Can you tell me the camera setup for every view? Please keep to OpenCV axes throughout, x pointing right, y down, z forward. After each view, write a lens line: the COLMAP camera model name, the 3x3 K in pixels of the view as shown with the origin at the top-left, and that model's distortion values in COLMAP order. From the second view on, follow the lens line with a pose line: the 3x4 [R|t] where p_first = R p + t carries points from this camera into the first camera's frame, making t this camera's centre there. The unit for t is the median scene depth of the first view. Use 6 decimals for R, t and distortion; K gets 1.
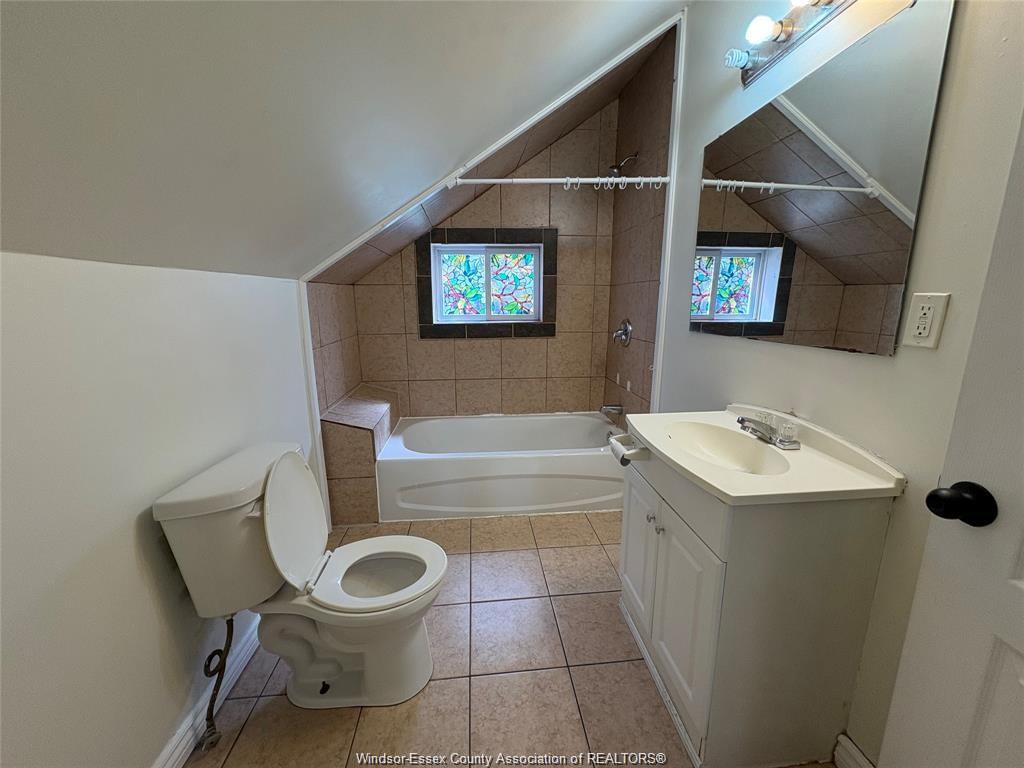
lens RADIAL K [[405.8, 0, 513.0], [0, 405.8, 382.3], [0, 0, 1]] dist [0.000001, -0.000325]
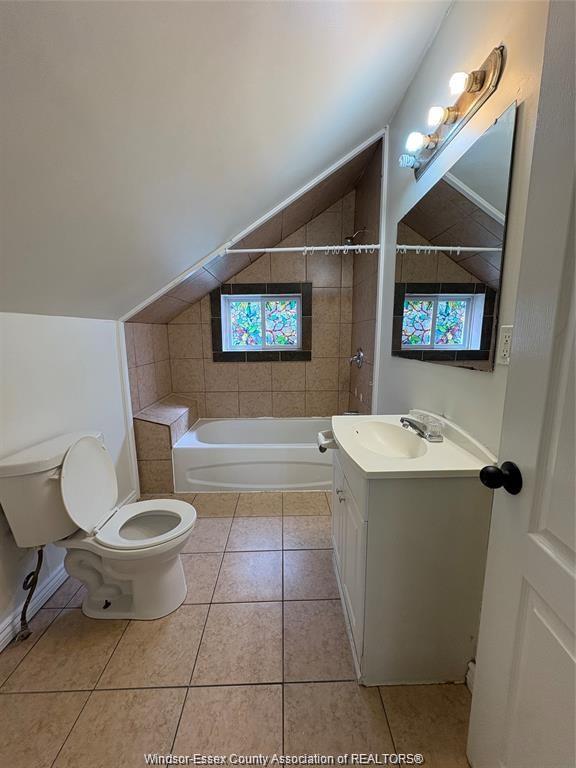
lens RADIAL K [[304.4, 0, 288.0], [0, 304.4, 384.0], [0, 0, 1]] dist [0.000001, -0.000325]
pose [[0.997196, 0.007830, -0.074417, 0.136712], [-0.010896, 0.999104, -0.040893, 0.010303], [0.074030, 0.041589, 0.996388, -0.026328]]
